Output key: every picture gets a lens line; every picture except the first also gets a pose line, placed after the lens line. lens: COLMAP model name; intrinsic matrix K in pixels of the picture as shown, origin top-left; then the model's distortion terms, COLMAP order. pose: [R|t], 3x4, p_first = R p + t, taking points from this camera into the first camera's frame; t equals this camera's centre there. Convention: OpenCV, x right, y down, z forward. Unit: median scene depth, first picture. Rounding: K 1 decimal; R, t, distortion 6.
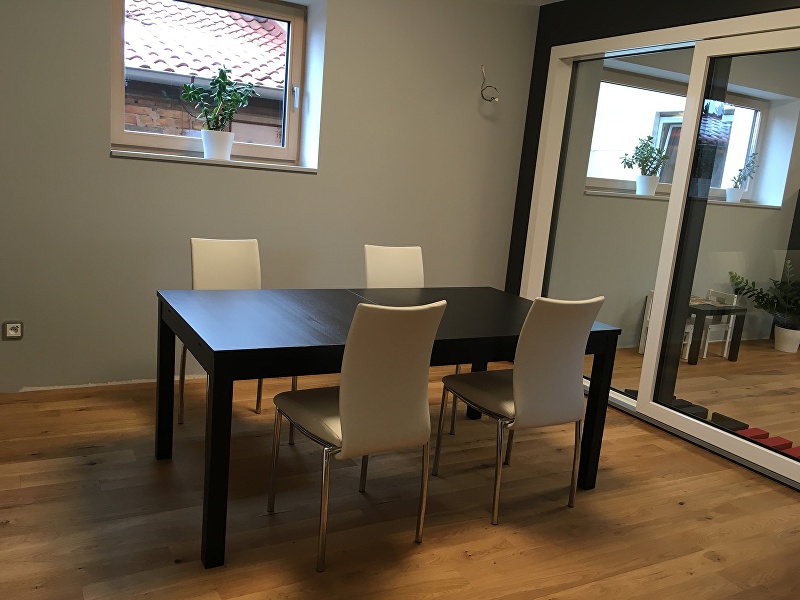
lens RADIAL K [[684.3, 0, 392.4], [0, 684.3, 302.5], [0, 0, 1]] dist [0.076133, -0.101015]
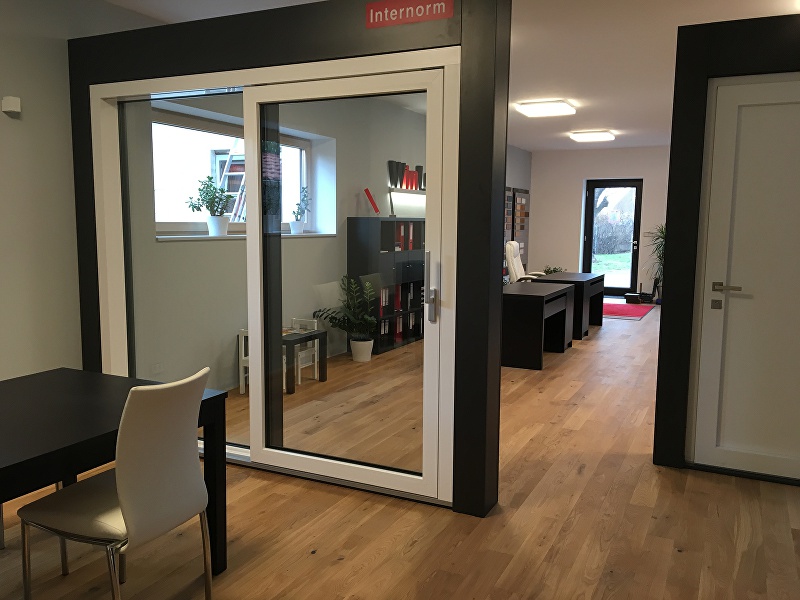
lens RADIAL K [[684.3, 0, 398.3], [0, 684.3, 301.1], [0, 0, 1]] dist [0.076133, -0.101015]
pose [[0.815310, -0.145679, 0.560400, 0.013667], [0.171767, 0.985118, 0.006187, -0.035646], [-0.552961, 0.091214, 0.828199, 0.068978]]
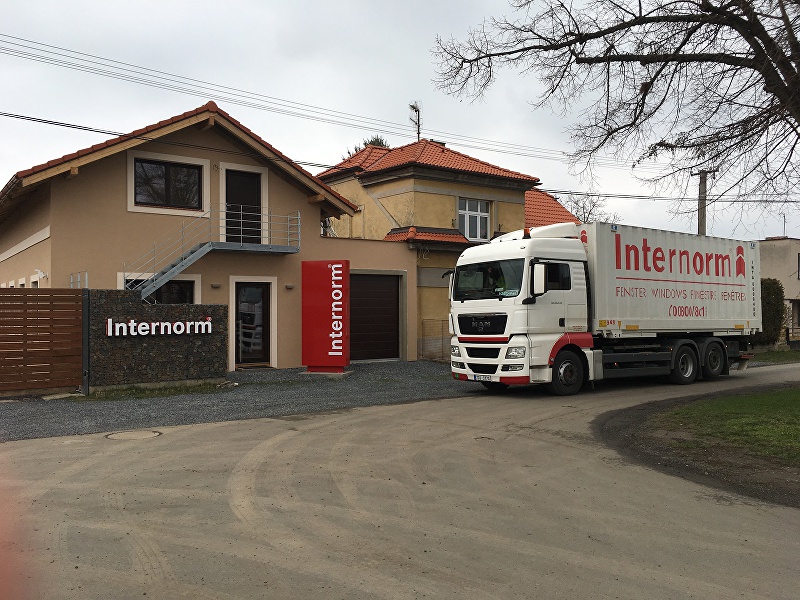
lens RADIAL K [[684.3, 0, 395.4], [0, 684.3, 307.2], [0, 0, 1]] dist [0.076133, -0.101015]
pose [[-0.123681, -0.087036, 0.988498, -0.161573], [0.182206, 0.977218, 0.108840, -0.416626], [-0.975451, 0.193572, -0.105005, 0.553651]]
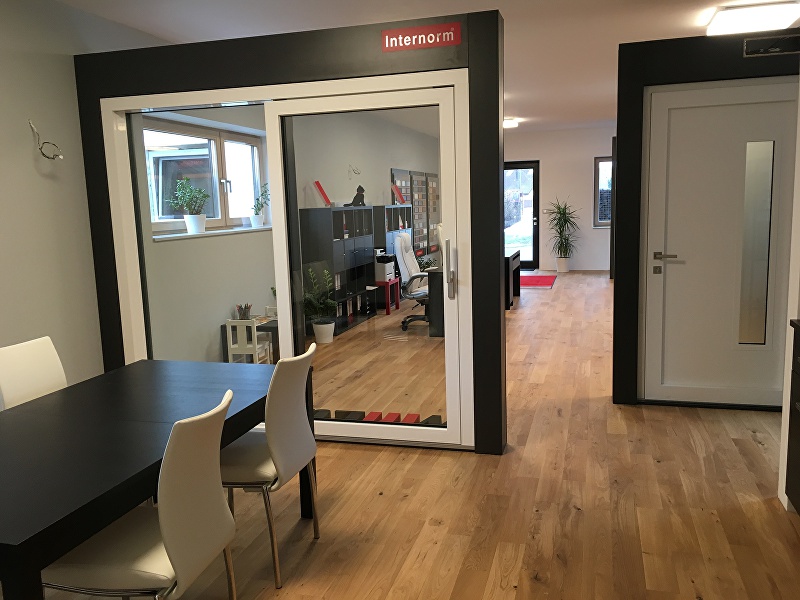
lens RADIAL K [[684.3, 0, 399.5], [0, 684.3, 301.4], [0, 0, 1]] dist [0.076133, -0.101015]
pose [[0.698745, -0.210662, 0.683650, -0.229970], [0.228720, 0.971285, 0.065525, -0.077612], [-0.677822, 0.110579, 0.726862, 0.064151]]
